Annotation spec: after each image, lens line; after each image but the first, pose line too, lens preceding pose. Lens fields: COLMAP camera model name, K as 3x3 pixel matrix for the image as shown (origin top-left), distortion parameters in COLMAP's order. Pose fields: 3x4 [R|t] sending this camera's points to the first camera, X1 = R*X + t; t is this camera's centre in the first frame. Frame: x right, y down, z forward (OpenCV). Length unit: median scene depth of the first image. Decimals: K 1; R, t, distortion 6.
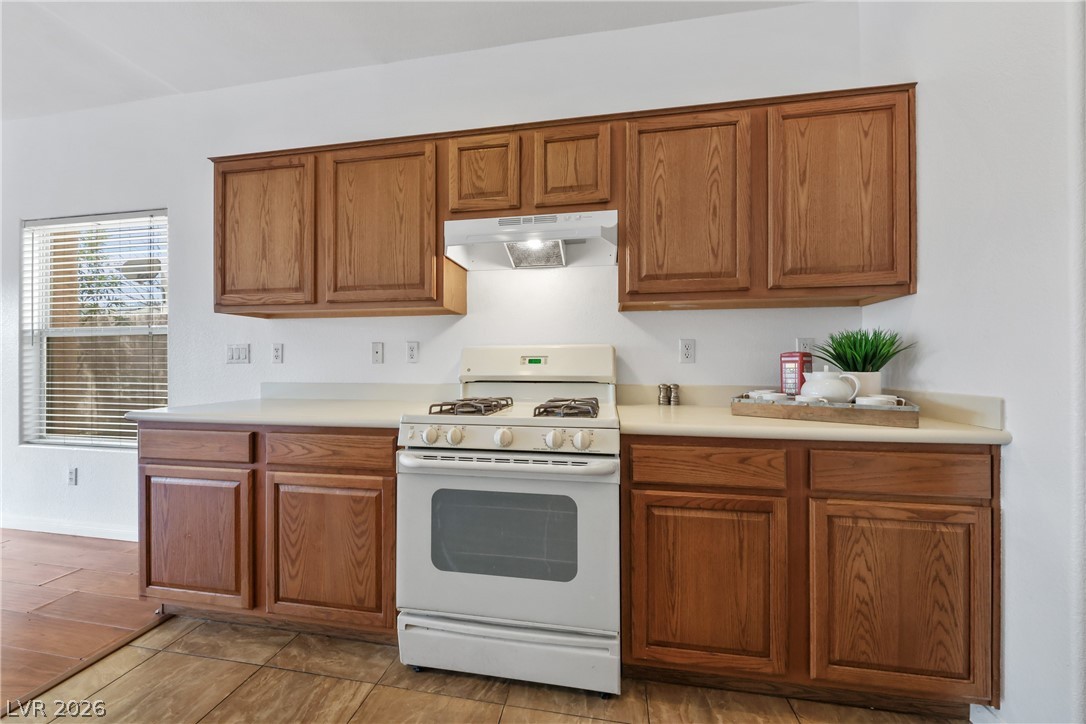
lens RADIAL K [[396.9, 0, 543.0], [0, 396.9, 362.0], [0, 0, 1]] dist [0.000565, -0.000001]
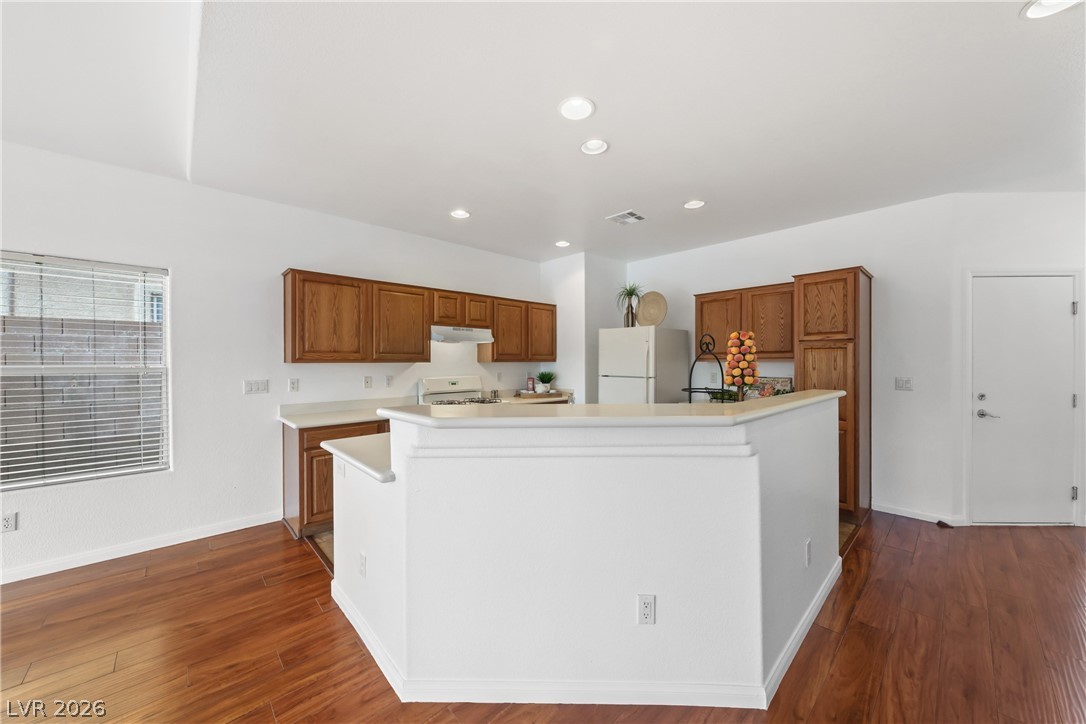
lens RADIAL K [[396.9, 0, 543.0], [0, 396.9, 362.0], [0, 0, 1]] dist [0.000565, -0.000001]
pose [[0.591751, -0.005361, 0.806103, -1.775573], [-0.003320, 0.999953, 0.009087, -0.171179], [-0.806114, -0.008054, 0.591705, -0.914964]]
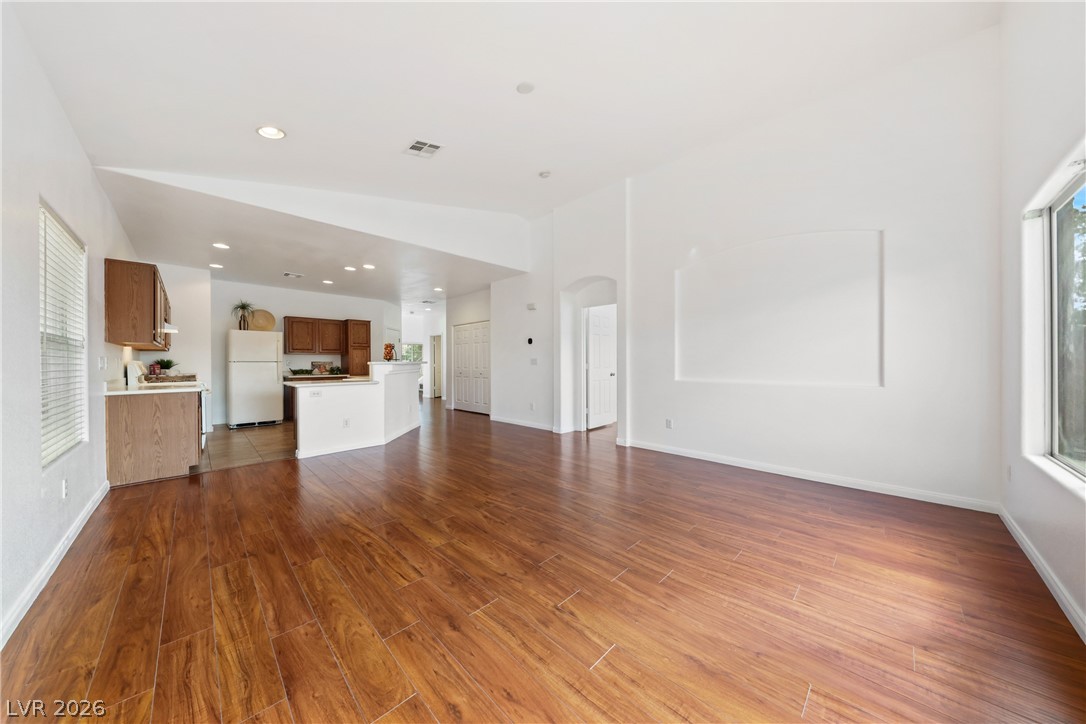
lens RADIAL K [[350.4, 0, 543.0], [0, 350.4, 362.0], [0, 0, 1]] dist [-0.000089, -0.000061]
pose [[-0.822924, 0.004712, 0.568132, -3.921995], [0.002273, 0.999985, -0.005001, -0.023173], [-0.568147, -0.002824, -0.822923, 1.541311]]
